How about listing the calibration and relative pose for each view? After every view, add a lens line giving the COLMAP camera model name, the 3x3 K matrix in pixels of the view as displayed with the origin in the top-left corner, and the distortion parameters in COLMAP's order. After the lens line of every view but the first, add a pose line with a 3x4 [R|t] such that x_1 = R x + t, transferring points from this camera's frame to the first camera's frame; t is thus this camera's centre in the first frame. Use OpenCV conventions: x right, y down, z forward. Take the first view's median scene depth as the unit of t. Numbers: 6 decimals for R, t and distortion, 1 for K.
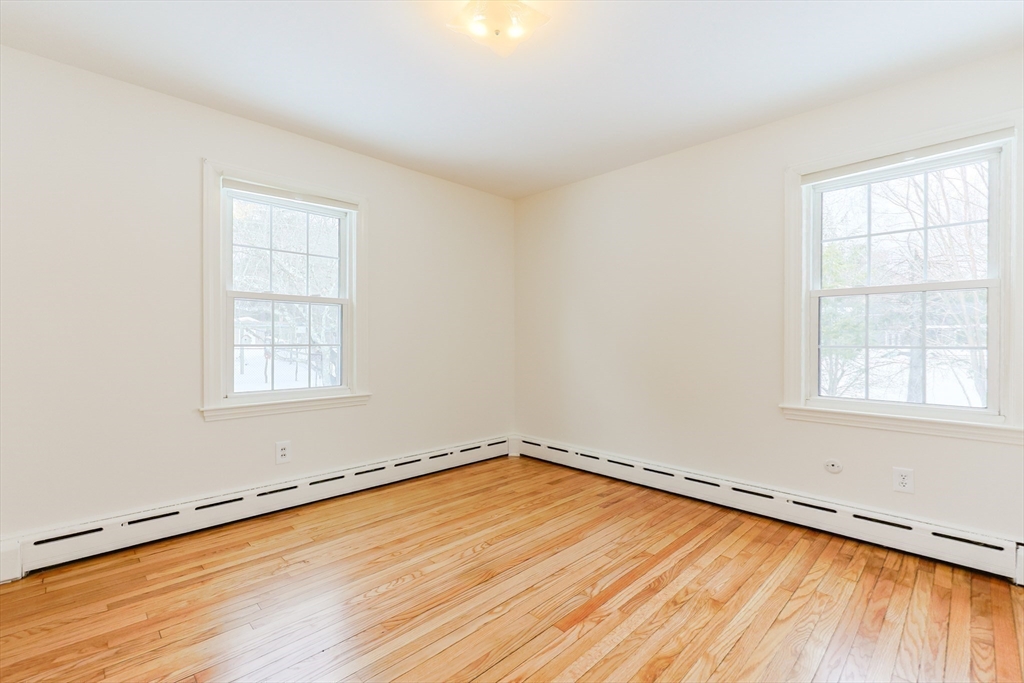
lens RADIAL K [[448.3, 0, 508.8], [0, 448.3, 340.3], [0, 0, 1]] dist [-0.000329, 0.000134]
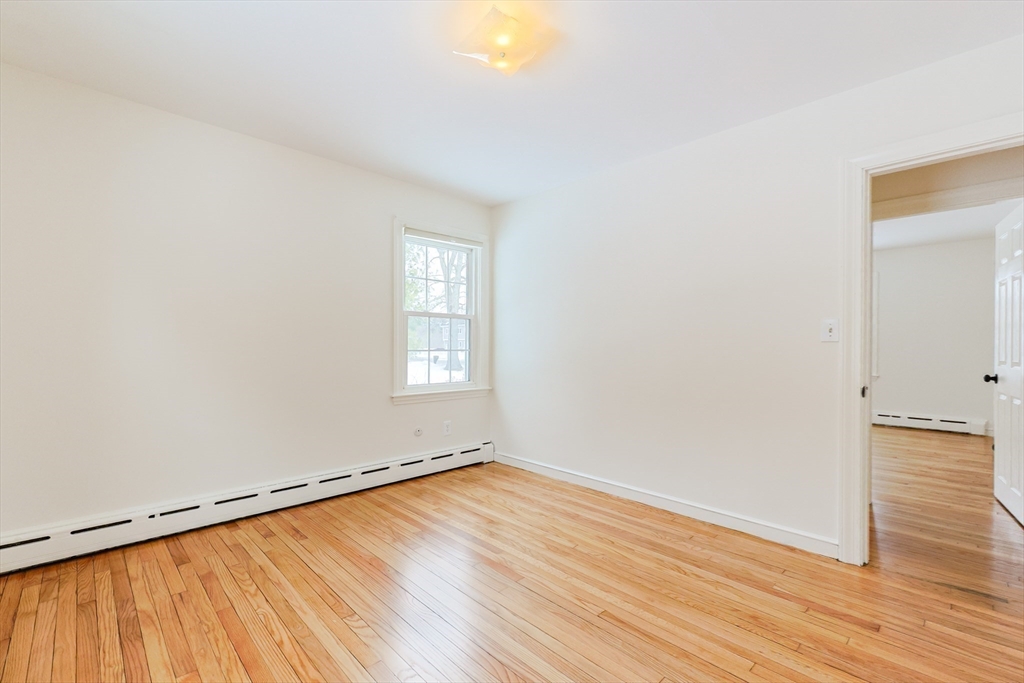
lens RADIAL K [[448.3, 0, 508.8], [0, 448.3, 340.3], [0, 0, 1]] dist [-0.000329, 0.000134]
pose [[0.022565, -0.000858, 0.999745, -0.725987], [-0.005764, 0.999983, 0.000988, -0.029174], [-0.999729, -0.005785, 0.022560, 0.617935]]
